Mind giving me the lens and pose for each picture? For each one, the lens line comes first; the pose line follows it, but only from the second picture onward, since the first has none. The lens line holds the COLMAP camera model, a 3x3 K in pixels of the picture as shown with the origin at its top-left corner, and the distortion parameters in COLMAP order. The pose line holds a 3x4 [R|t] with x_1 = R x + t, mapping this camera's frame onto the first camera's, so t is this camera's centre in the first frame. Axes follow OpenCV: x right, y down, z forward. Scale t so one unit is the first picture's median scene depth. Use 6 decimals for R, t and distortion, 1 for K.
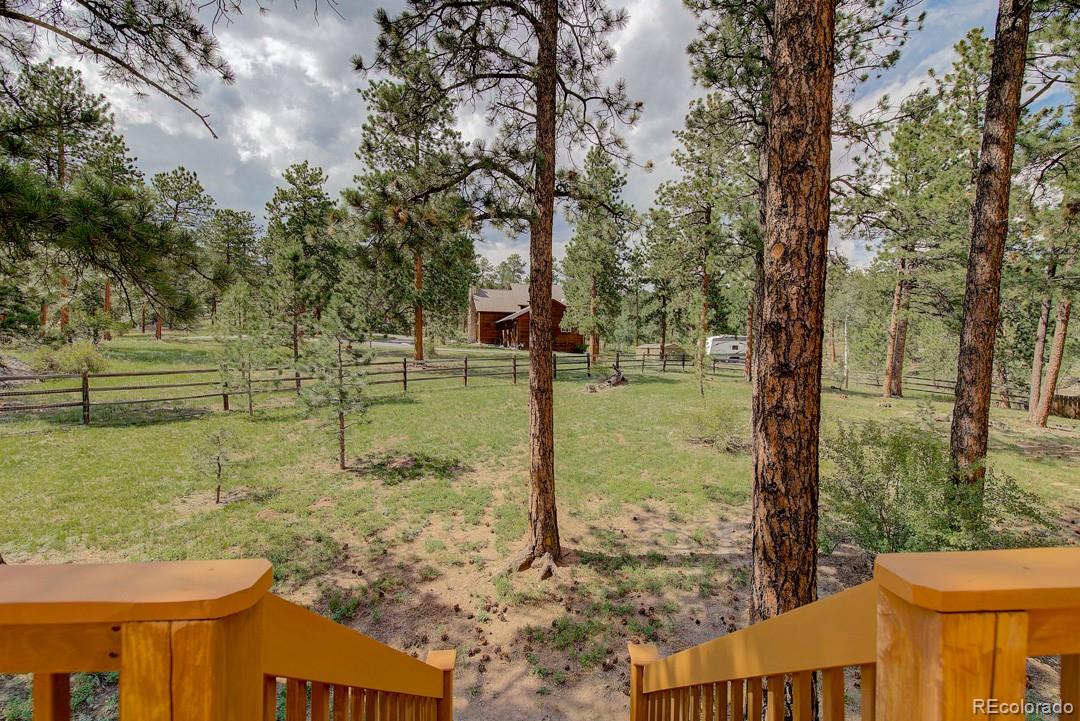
lens RADIAL K [[454.6, 0, 557.1], [0, 454.6, 355.3], [0, 0, 1]] dist [0.008927, -0.004863]
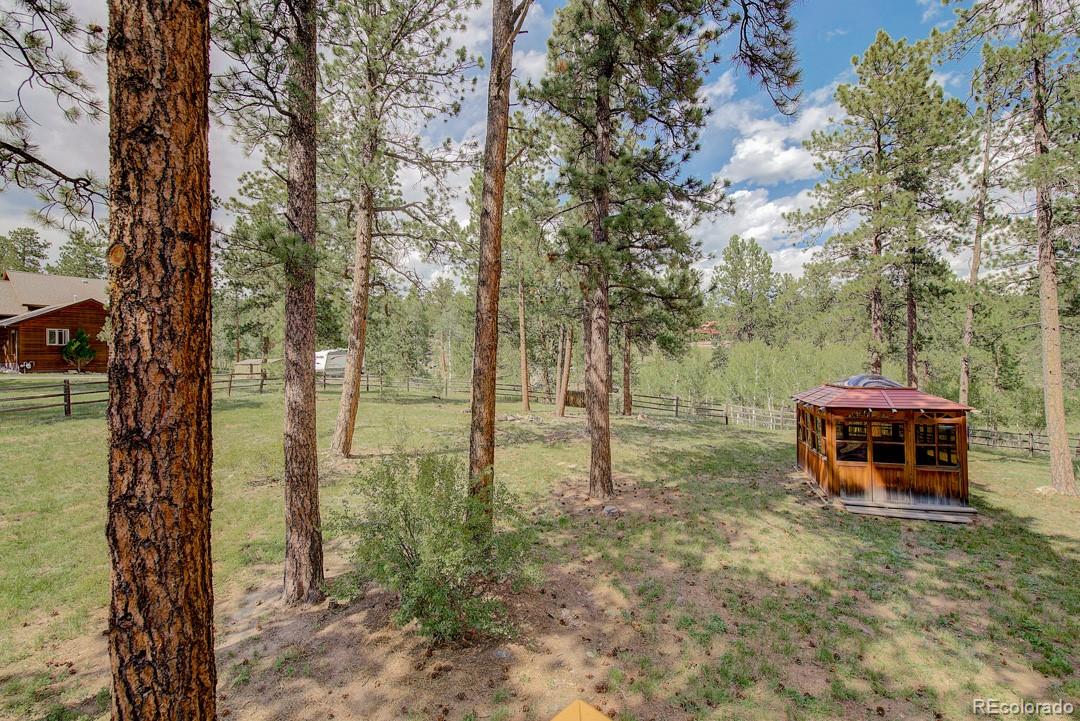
lens RADIAL K [[454.6, 0, 538.3], [0, 454.6, 359.3], [0, 0, 1]] dist [0.008927, -0.004863]
pose [[0.744338, -0.022641, 0.667419, 0.492927], [0.033373, 0.999437, -0.003315, -0.059741], [-0.666968, 0.024742, 0.744675, 0.123669]]
